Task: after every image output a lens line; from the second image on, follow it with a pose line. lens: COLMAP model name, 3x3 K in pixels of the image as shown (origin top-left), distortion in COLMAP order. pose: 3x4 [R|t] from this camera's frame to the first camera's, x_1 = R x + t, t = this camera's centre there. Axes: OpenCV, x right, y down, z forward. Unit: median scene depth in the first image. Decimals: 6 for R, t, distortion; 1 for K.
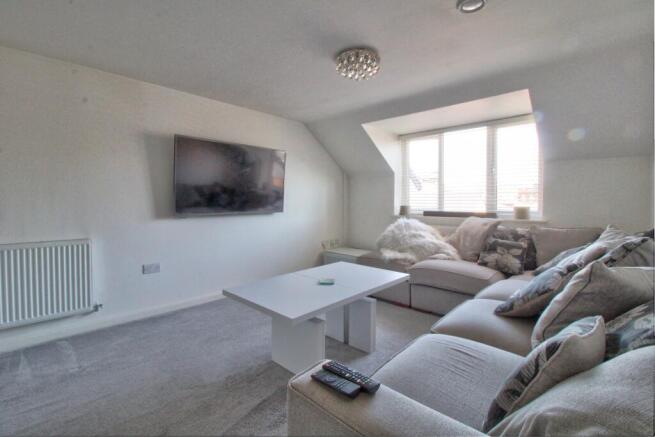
lens RADIAL K [[311.0, 0, 327.7], [0, 311.0, 216.9], [0, 0, 1]] dist [-0.022604, -0.001739]
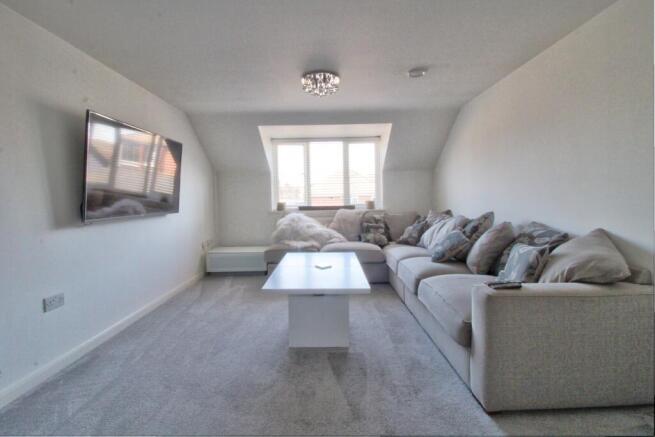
lens RADIAL K [[311.0, 0, 324.4], [0, 311.0, 217.1], [0, 0, 1]] dist [-0.022604, -0.001739]
pose [[0.725458, -0.057941, 0.685823, -0.576027], [0.053267, 0.998188, 0.027986, -0.008024], [-0.686202, 0.016229, 0.727230, 0.091130]]
